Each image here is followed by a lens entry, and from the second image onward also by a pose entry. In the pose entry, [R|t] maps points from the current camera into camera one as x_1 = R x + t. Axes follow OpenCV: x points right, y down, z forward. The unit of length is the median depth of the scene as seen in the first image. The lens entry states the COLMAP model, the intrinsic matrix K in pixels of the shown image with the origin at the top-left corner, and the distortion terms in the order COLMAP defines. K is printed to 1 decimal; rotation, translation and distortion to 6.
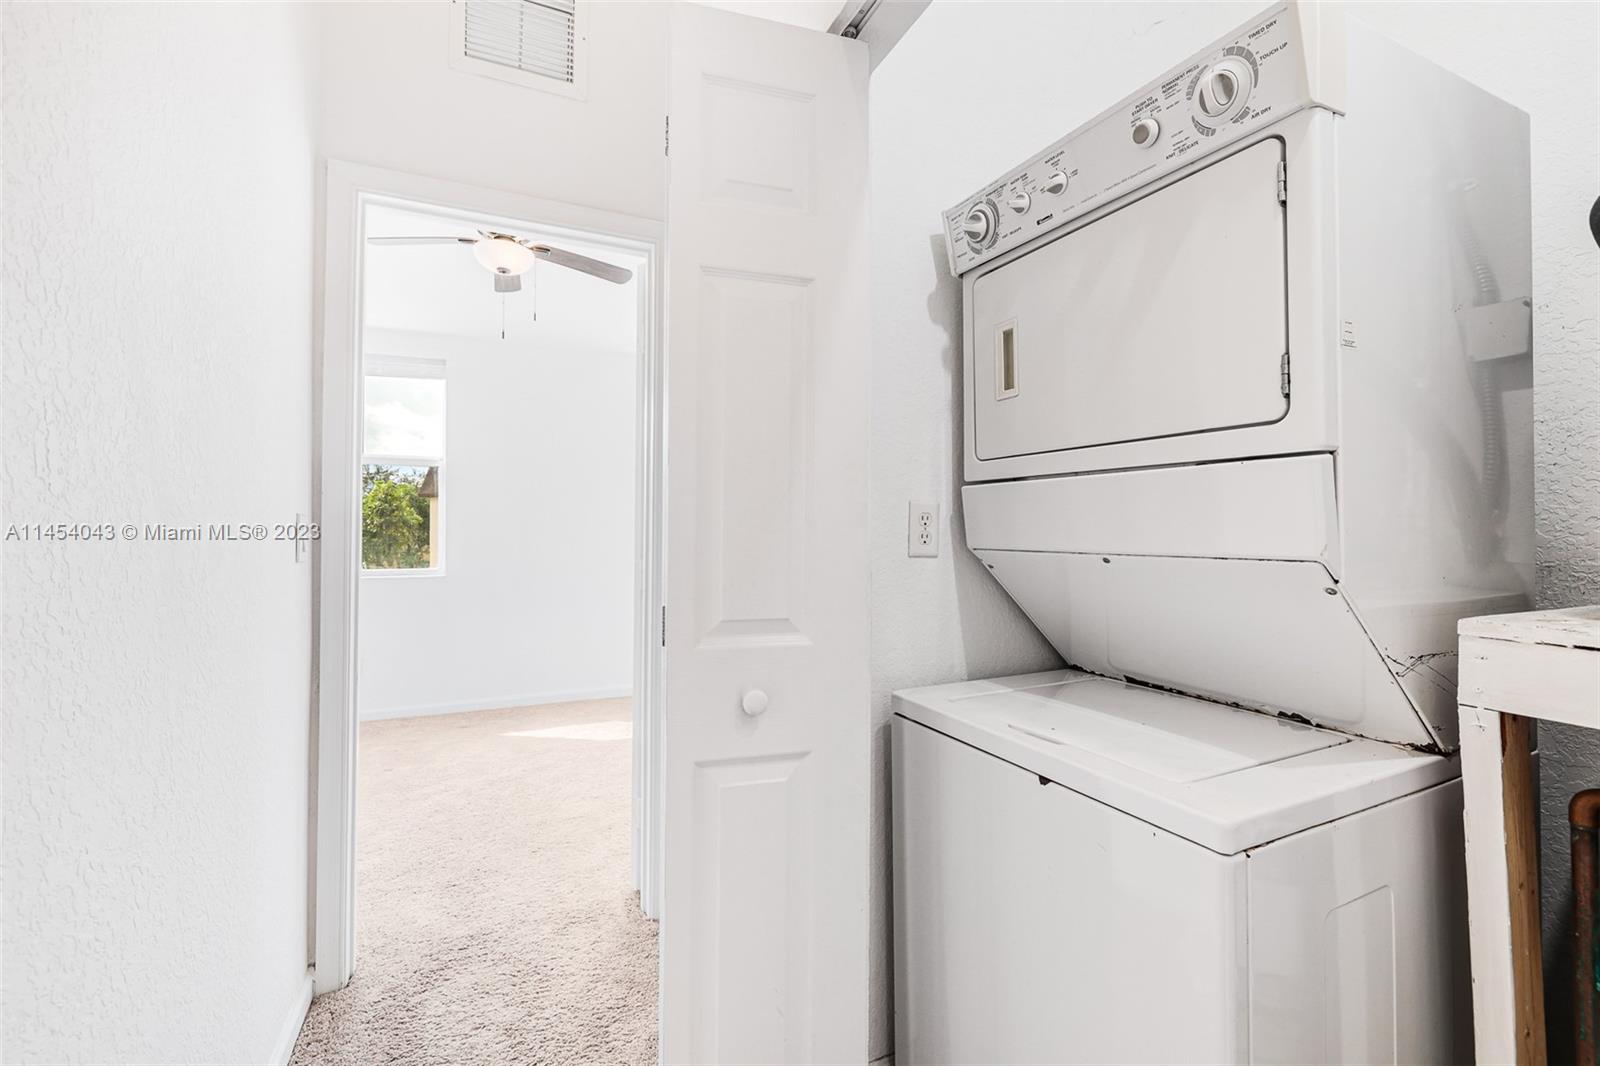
lens RADIAL K [[690.4, 0, 793.3], [0, 690.4, 528.9], [0, 0, 1]] dist [-0.000898, -0.000137]
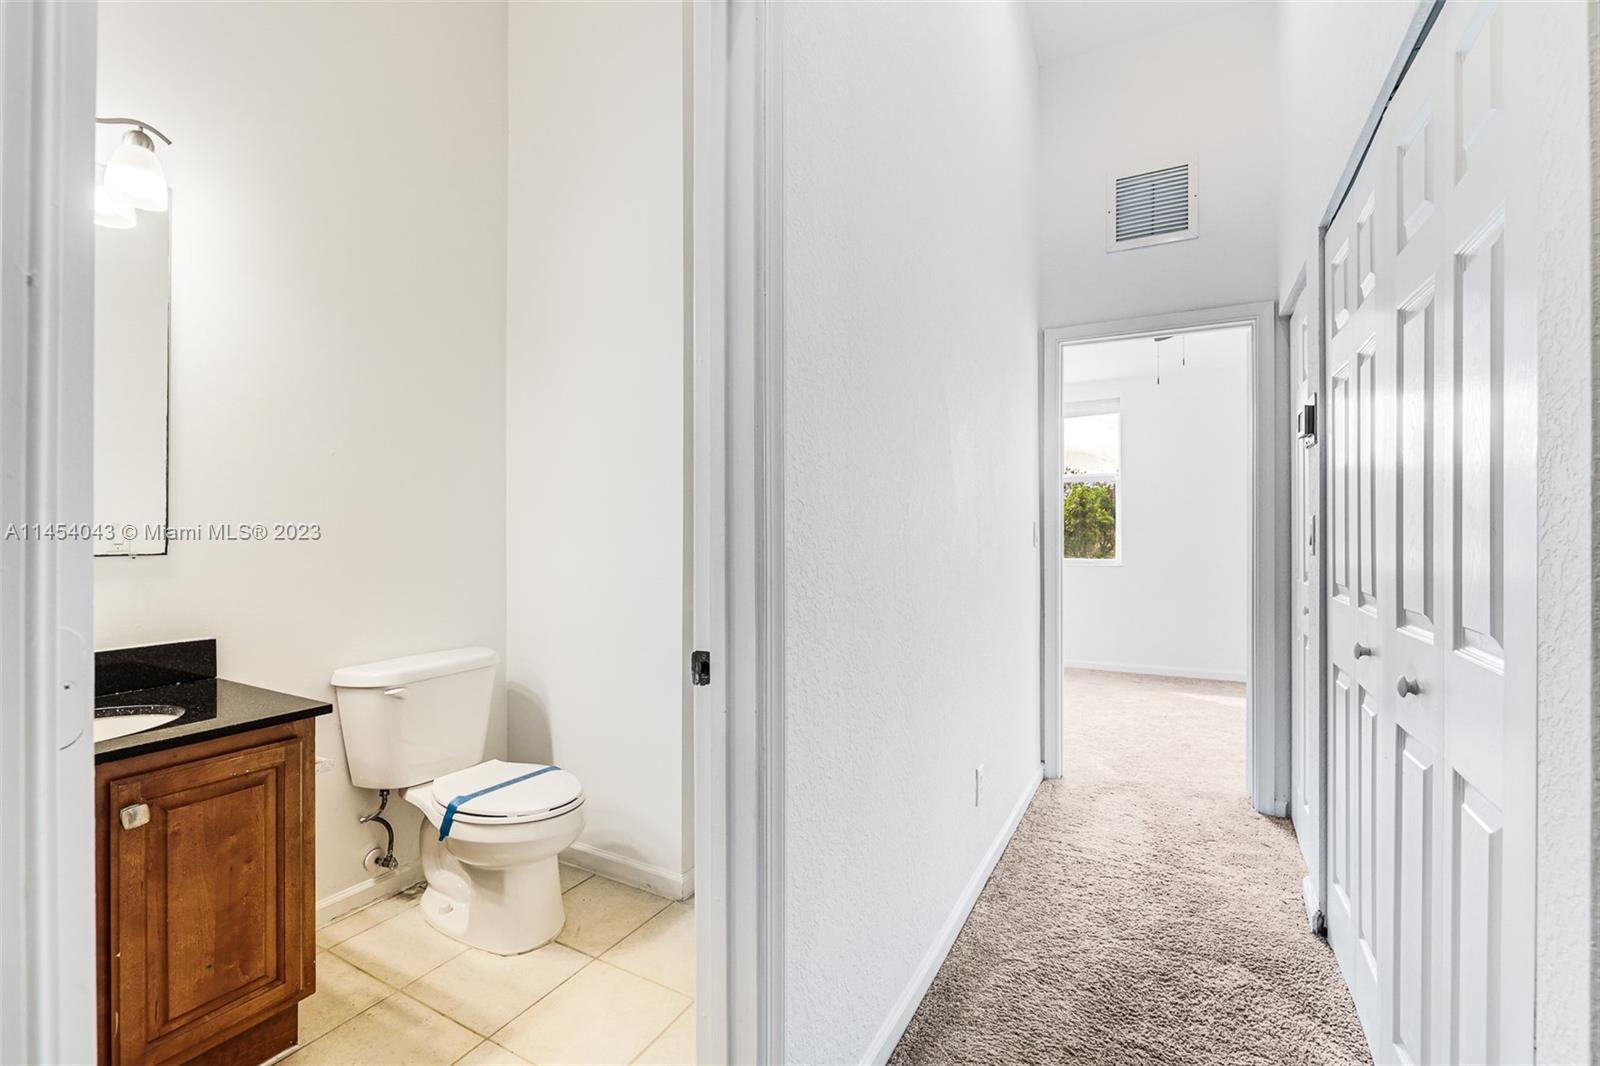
lens RADIAL K [[702.5, 0, 802.8], [0, 702.5, 507.8], [0, 0, 1]] dist [-0.009787, -0.000050]
pose [[0.611883, -0.025949, -0.790522, 0.177634], [0.003527, 0.999541, -0.030081, -0.000513], [0.790940, 0.015618, 0.611694, -0.288539]]
